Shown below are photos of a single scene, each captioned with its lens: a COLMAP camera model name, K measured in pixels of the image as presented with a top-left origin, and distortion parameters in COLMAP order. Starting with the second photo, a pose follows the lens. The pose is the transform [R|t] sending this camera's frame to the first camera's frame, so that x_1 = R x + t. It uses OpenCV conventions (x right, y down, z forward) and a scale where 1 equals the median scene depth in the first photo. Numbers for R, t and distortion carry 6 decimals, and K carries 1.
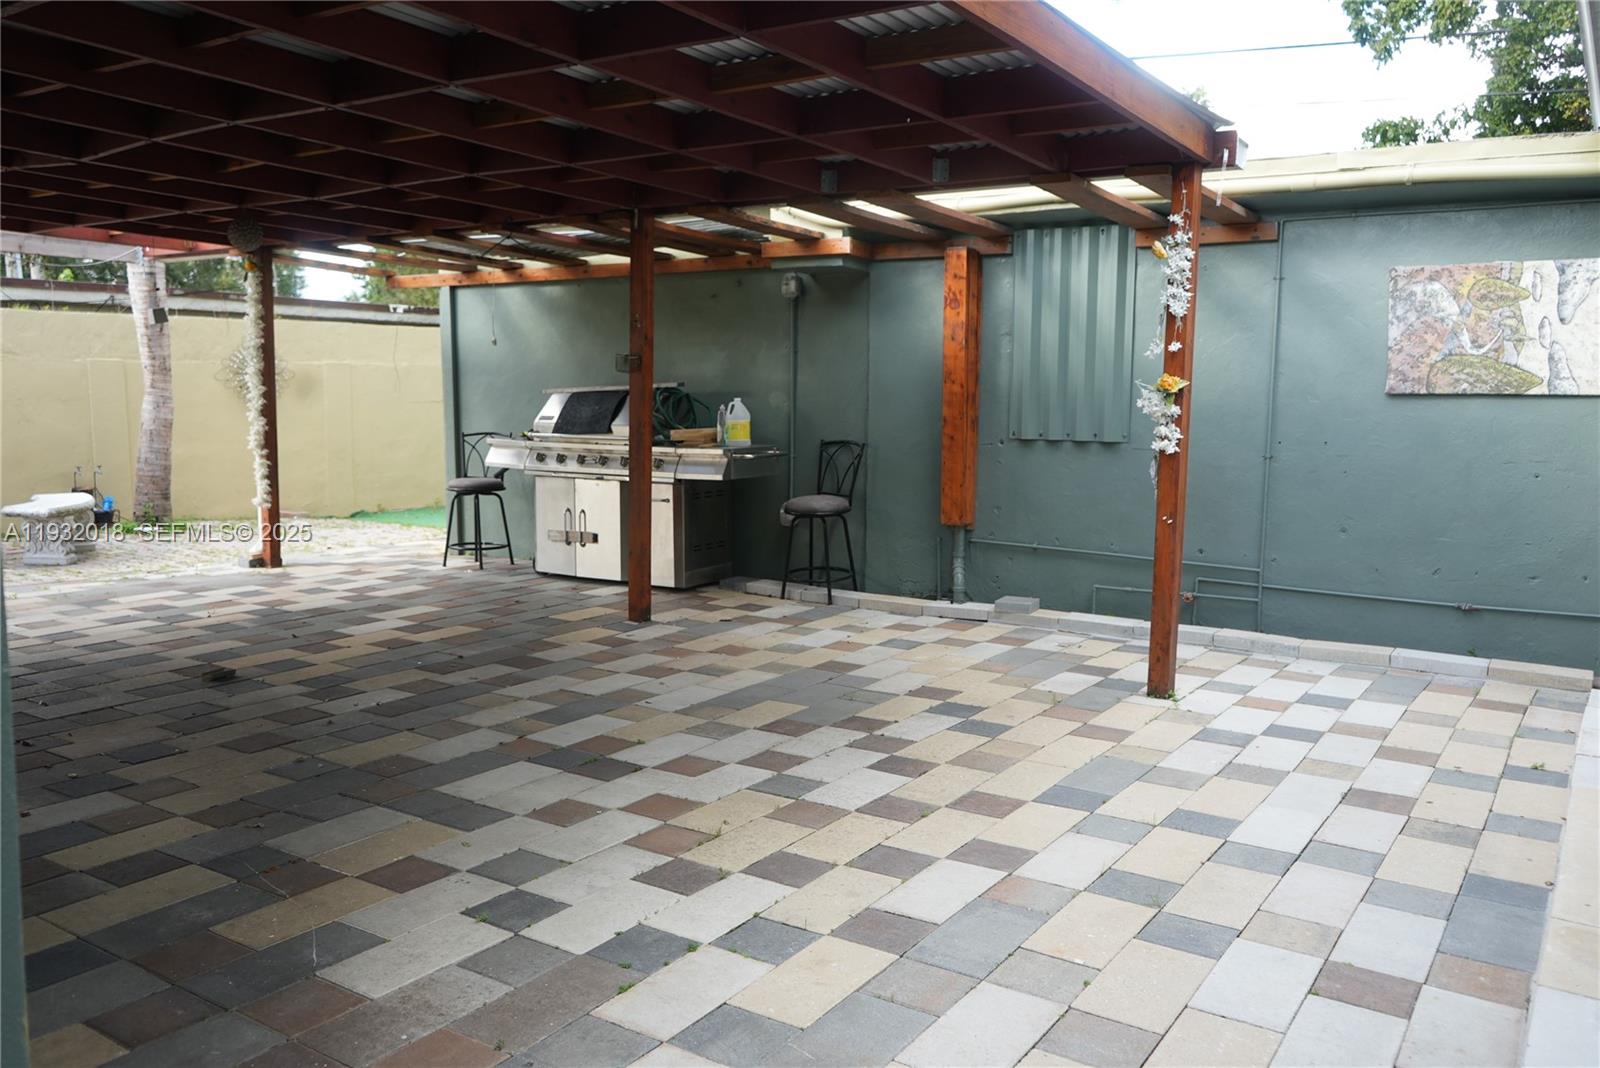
lens RADIAL K [[1310.2, 0, 808.4], [0, 1310.2, 525.9], [0, 0, 1]] dist [0.016662, -0.006300]
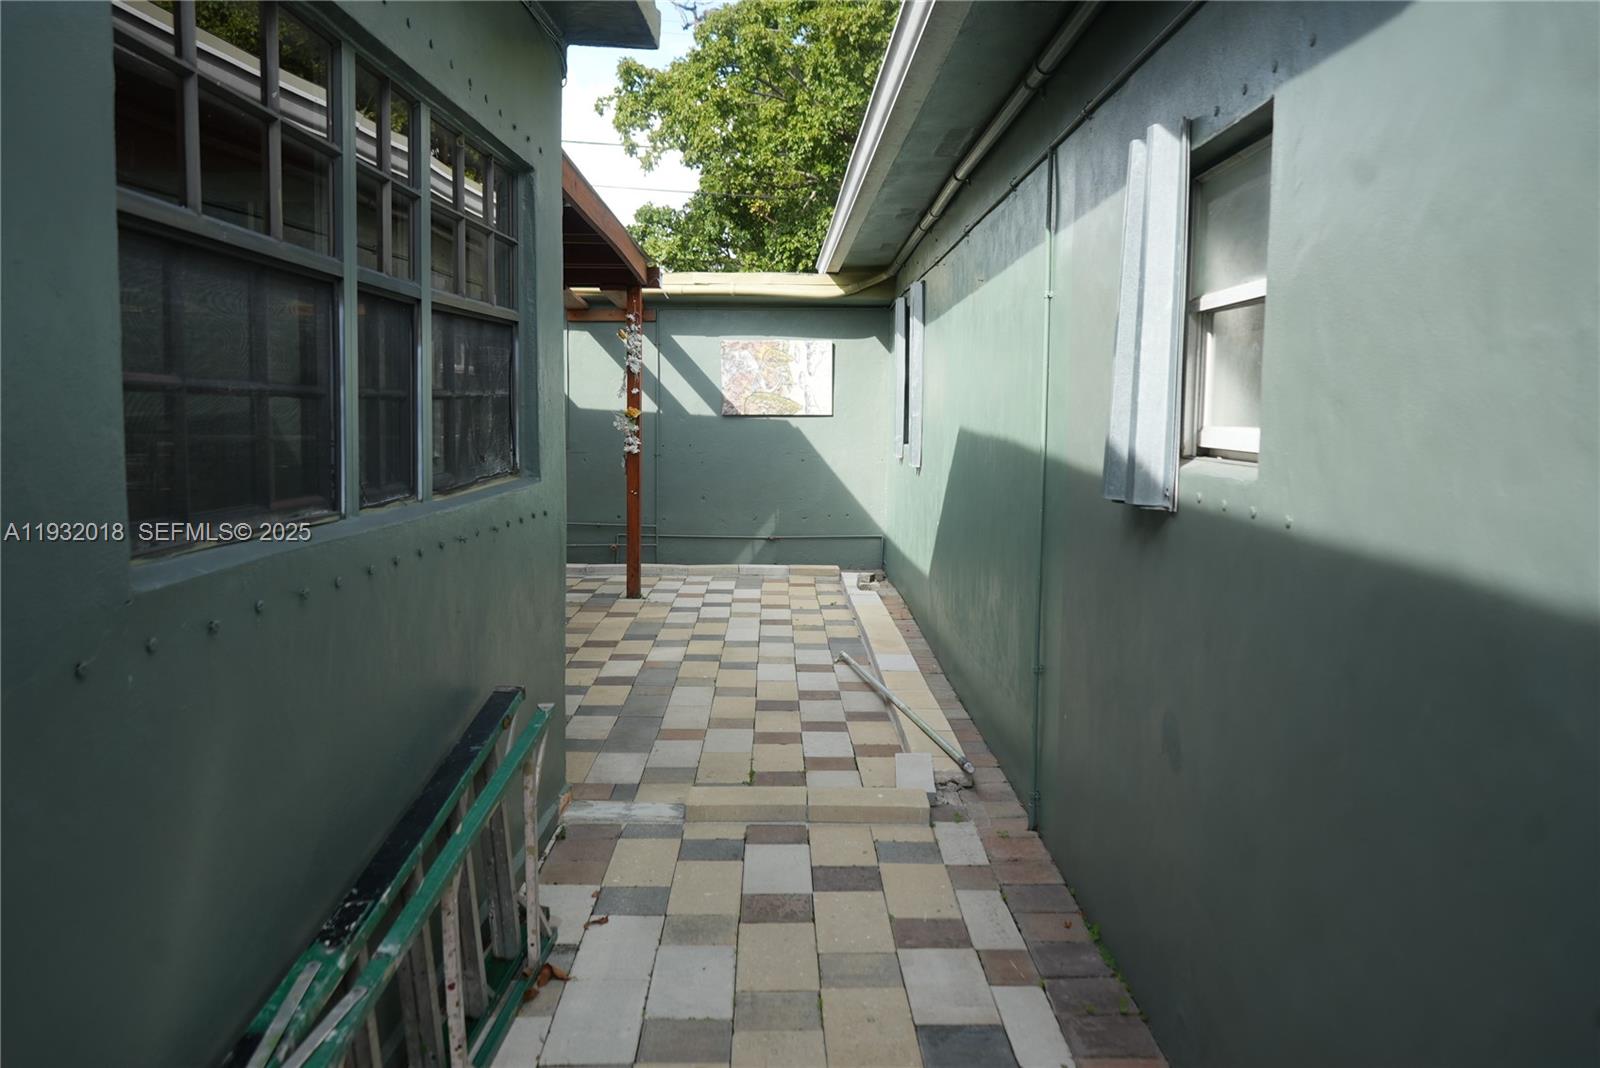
lens RADIAL K [[1310.2, 0, 796.4], [0, 1310.2, 535.2], [0, 0, 1]] dist [0.016662, -0.006300]
pose [[0.833107, -0.062984, 0.549514, -0.438577], [0.061933, 0.997870, 0.020478, 0.026164], [-0.549634, 0.016973, 0.835233, -0.480076]]
